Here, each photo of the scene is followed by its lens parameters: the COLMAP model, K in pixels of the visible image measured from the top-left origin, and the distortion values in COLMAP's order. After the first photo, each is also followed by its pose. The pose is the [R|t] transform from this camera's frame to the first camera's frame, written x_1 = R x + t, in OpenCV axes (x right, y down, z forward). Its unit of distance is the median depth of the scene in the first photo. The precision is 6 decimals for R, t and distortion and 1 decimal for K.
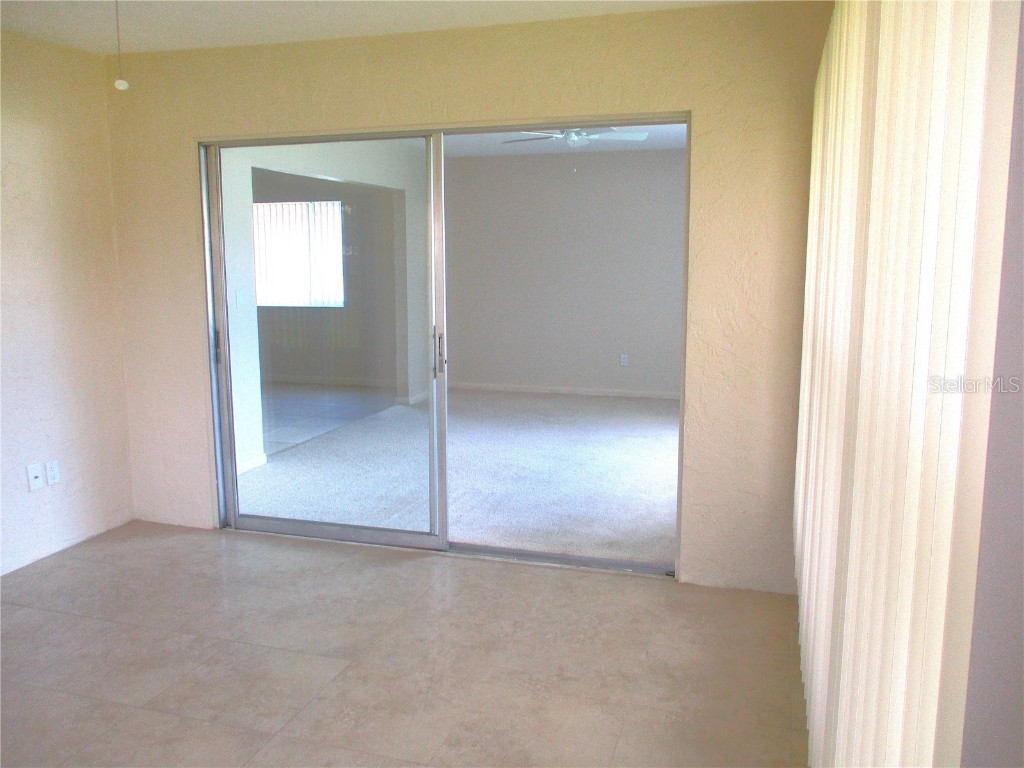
lens RADIAL K [[857.4, 0, 494.0], [0, 857.4, 385.8], [0, 0, 1]] dist [-0.021505, 0.005928]
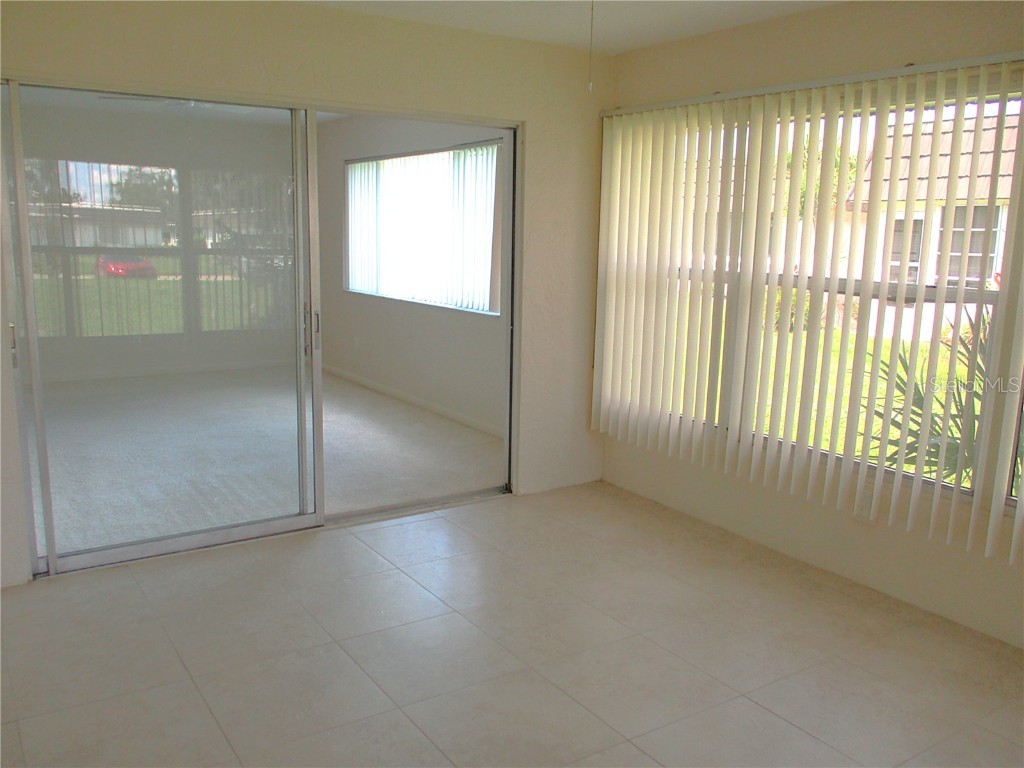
lens RADIAL K [[857.4, 0, 494.0], [0, 857.4, 385.8], [0, 0, 1]] dist [-0.021505, 0.005928]
pose [[0.620585, -0.118266, 0.775170, -0.695913], [0.094934, 0.992621, 0.075441, -0.027316], [-0.778372, 0.026772, 0.627233, 0.208004]]
